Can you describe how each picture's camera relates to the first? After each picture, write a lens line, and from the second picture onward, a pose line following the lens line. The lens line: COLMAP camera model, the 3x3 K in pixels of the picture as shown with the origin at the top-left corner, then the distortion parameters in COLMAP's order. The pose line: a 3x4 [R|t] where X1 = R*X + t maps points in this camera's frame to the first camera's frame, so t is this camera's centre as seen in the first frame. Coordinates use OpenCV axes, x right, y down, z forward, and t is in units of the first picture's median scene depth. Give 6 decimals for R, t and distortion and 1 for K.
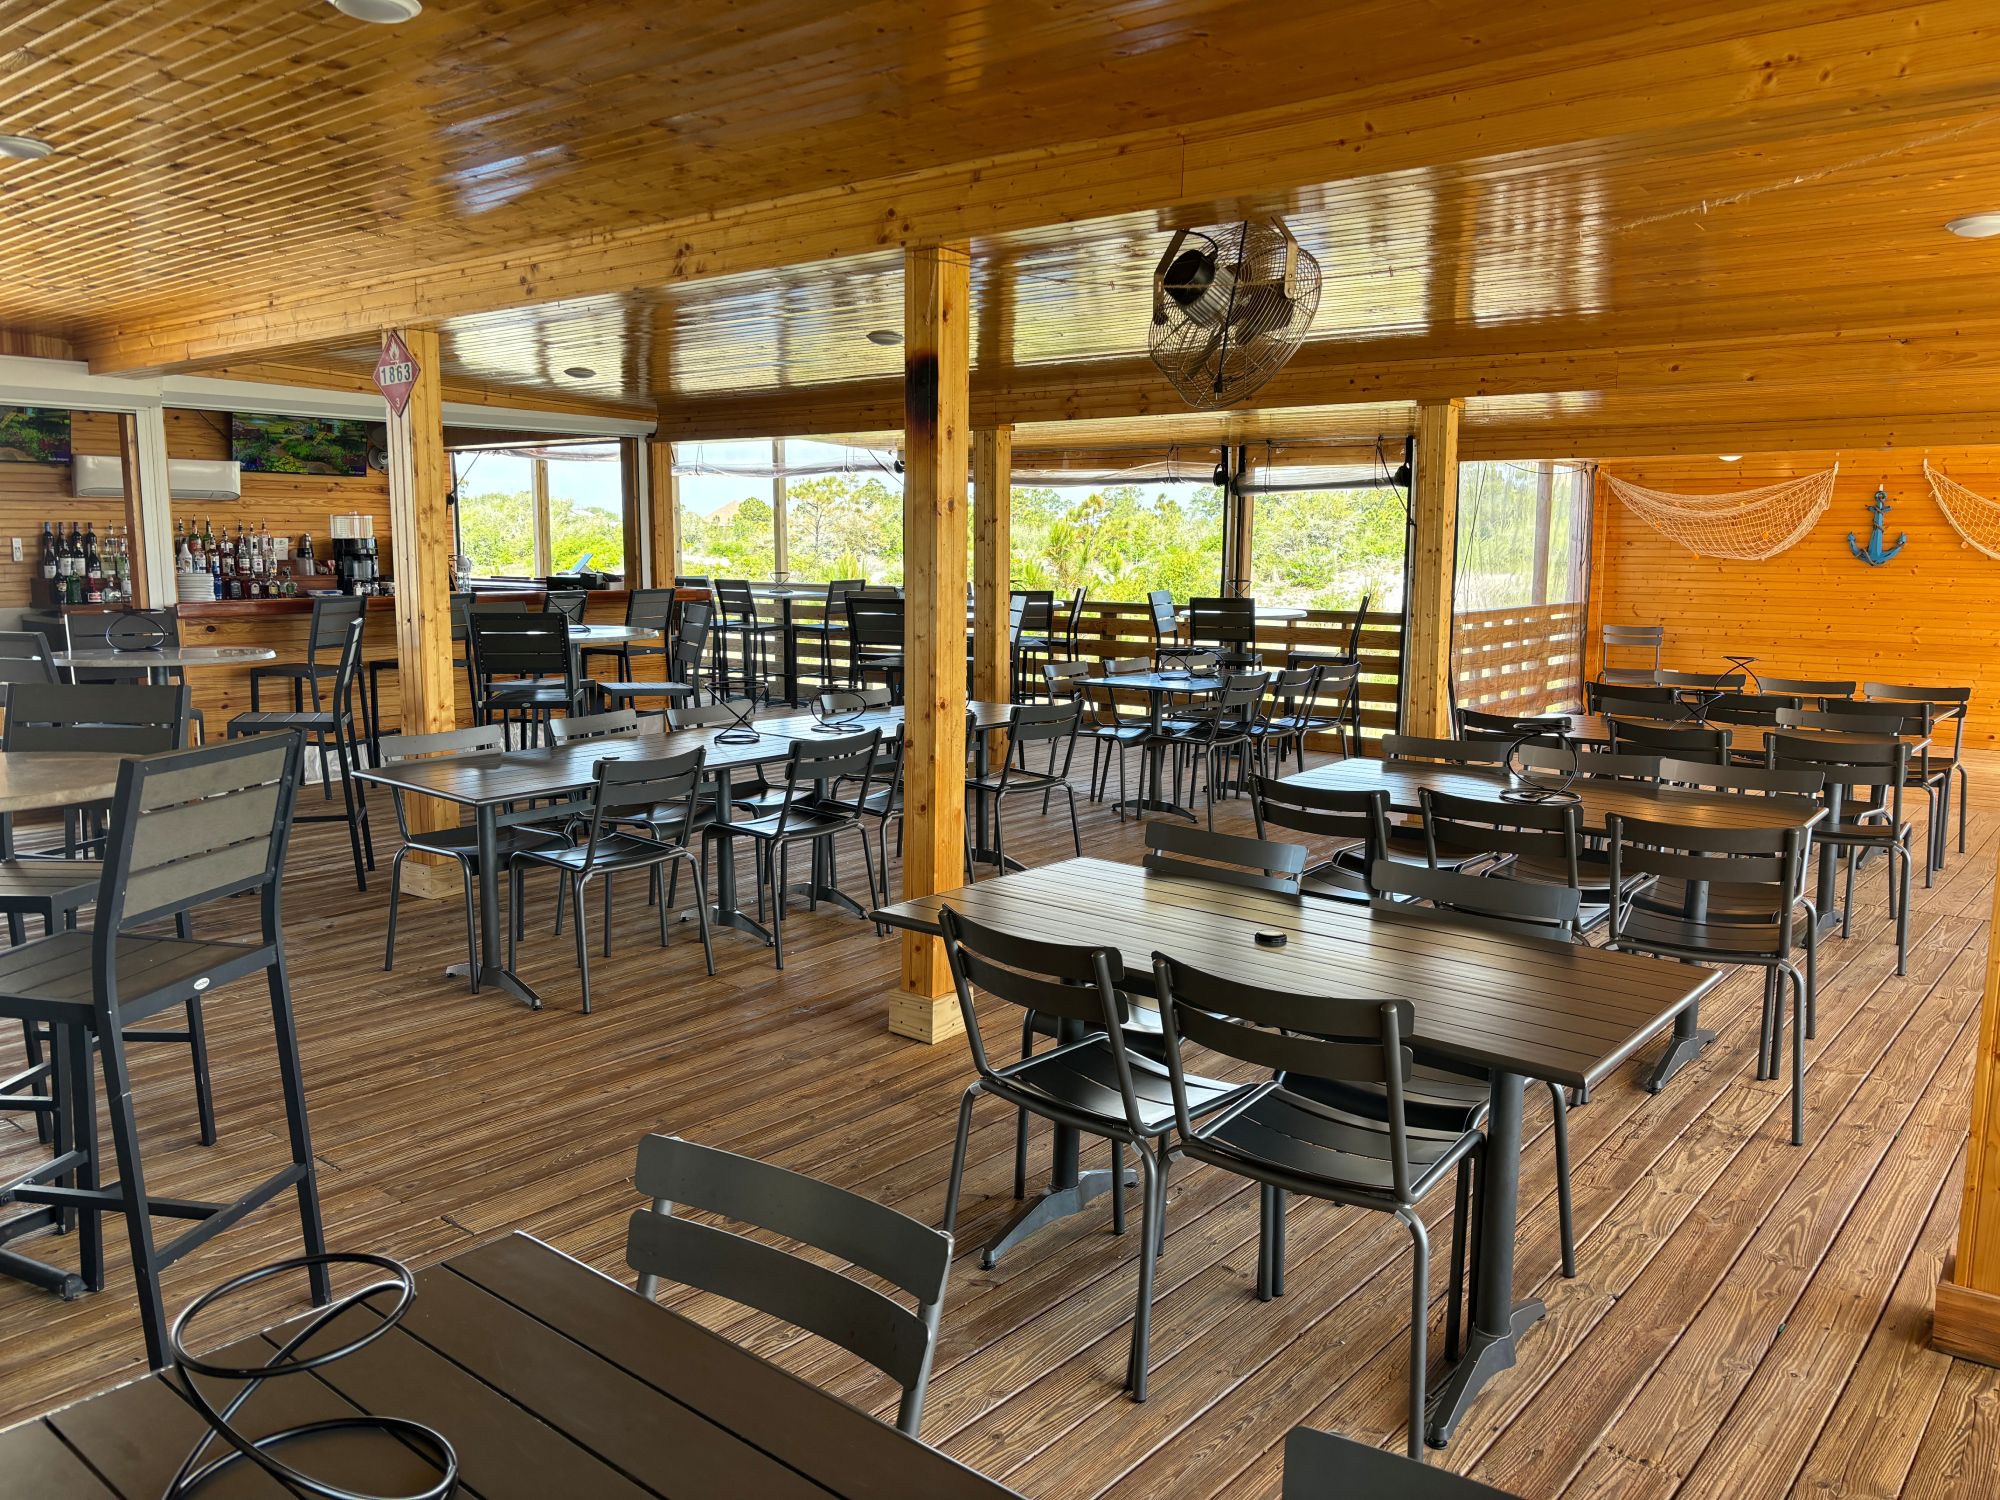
lens RADIAL K [[1511.1, 0, 1004.5], [0, 1511.1, 750.5], [0, 0, 1]] dist [0.026838, -0.023571]
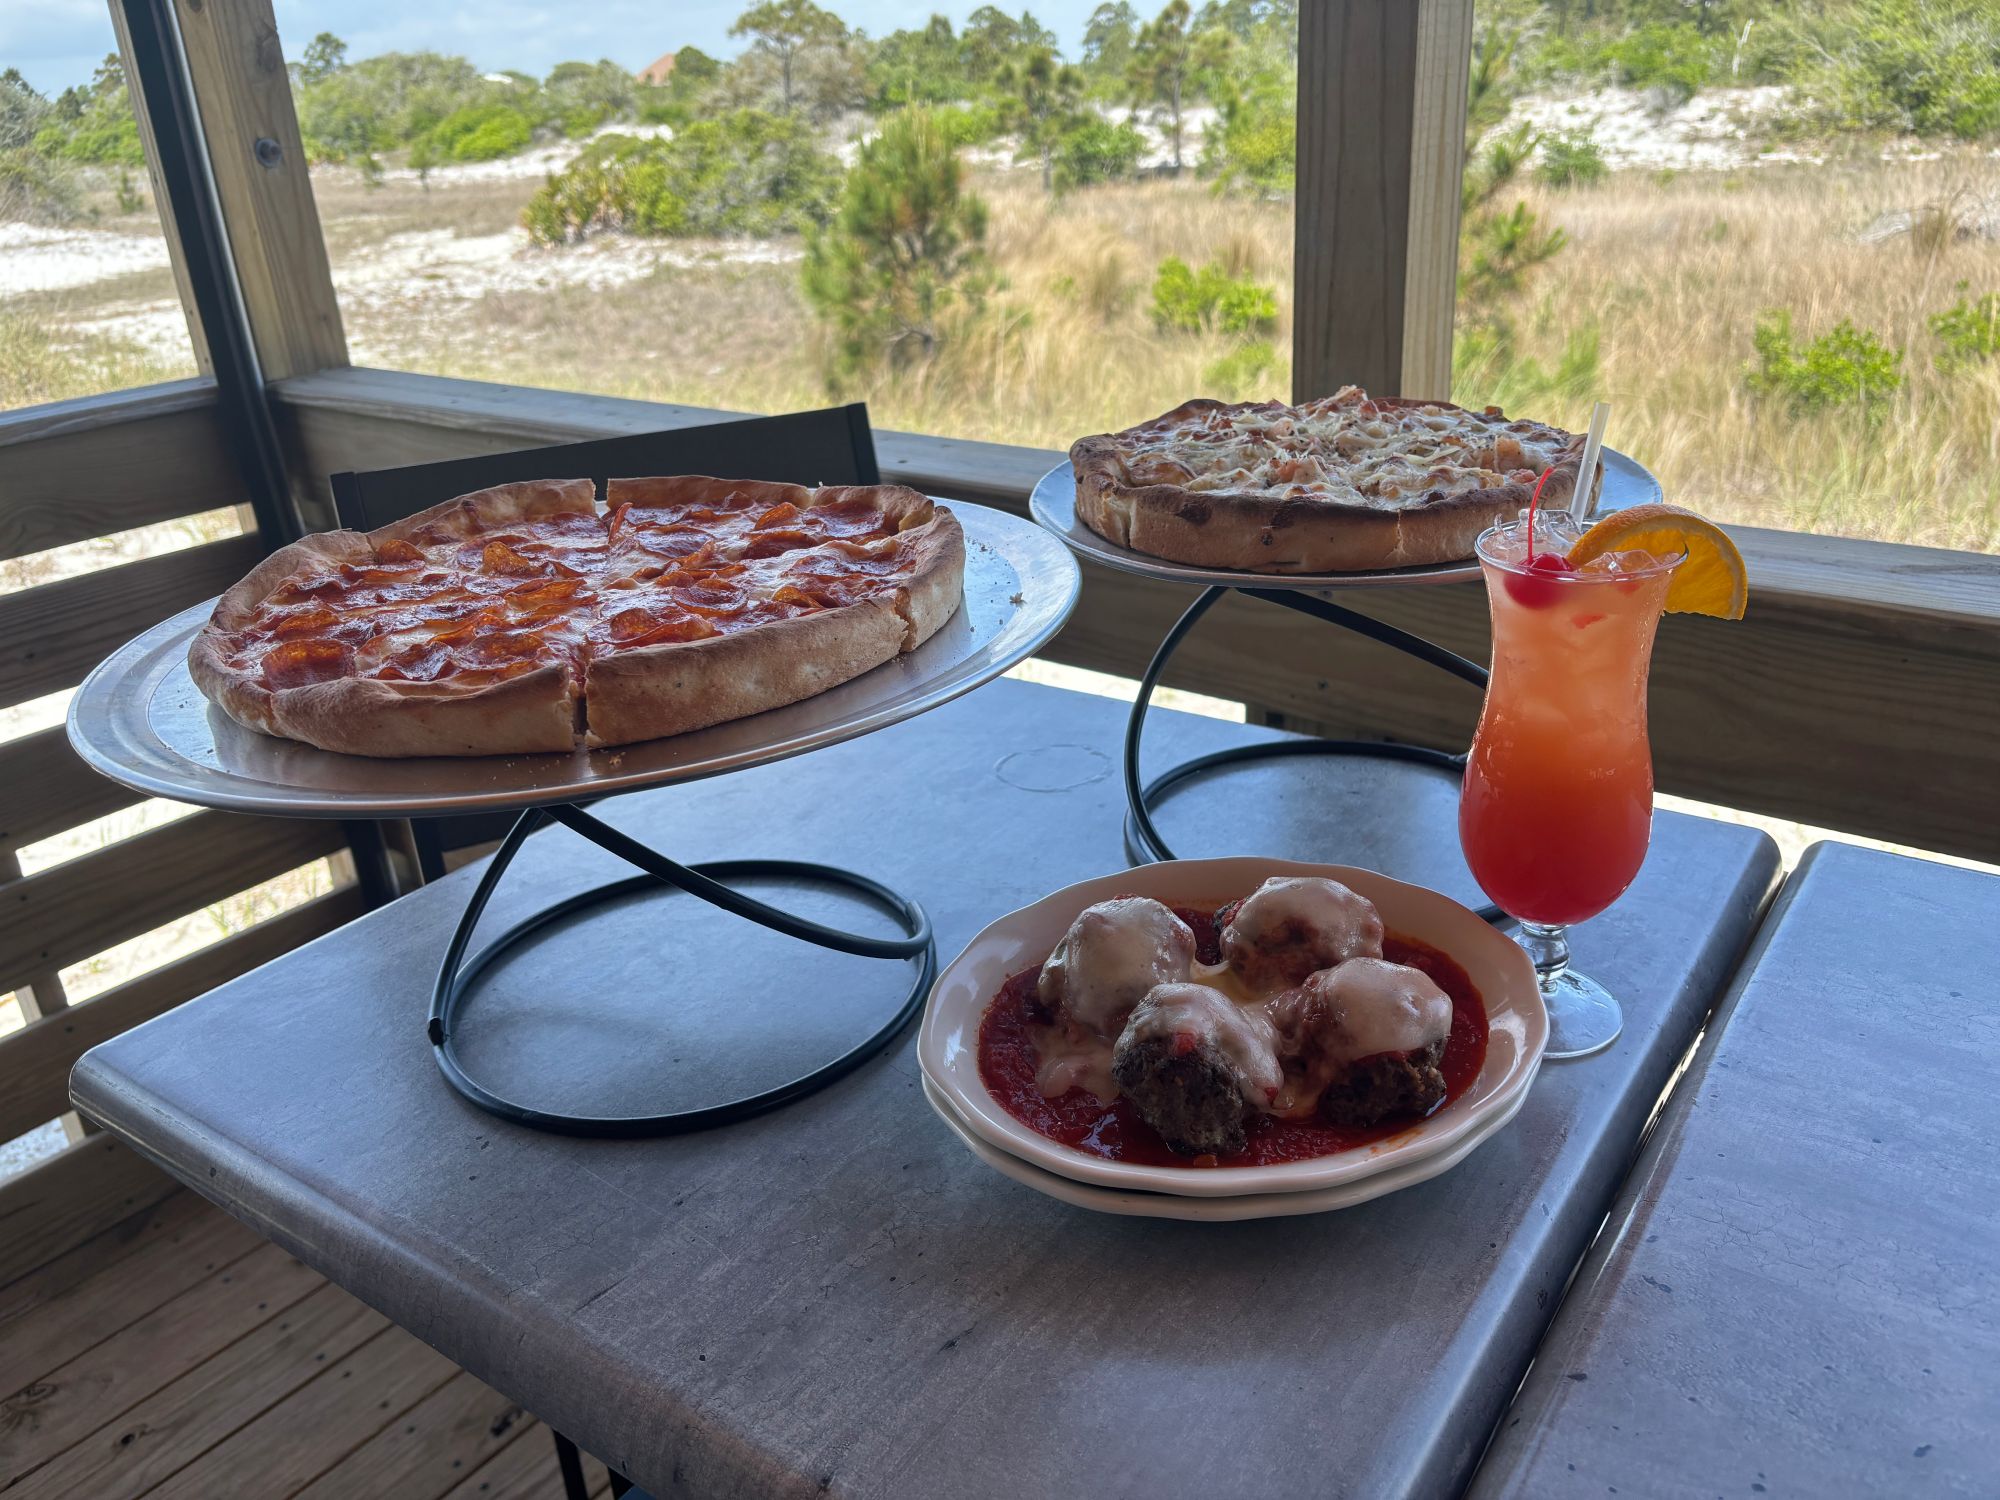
lens RADIAL K [[1511.1, 0, 997.2], [0, 1511.1, 751.0], [0, 0, 1]] dist [0.026838, -0.023571]
pose [[0.998291, -0.058316, -0.003819, -0.203948], [0.057154, 0.960578, 0.272073, -0.144461], [-0.012197, -0.271827, 0.962269, 1.087825]]
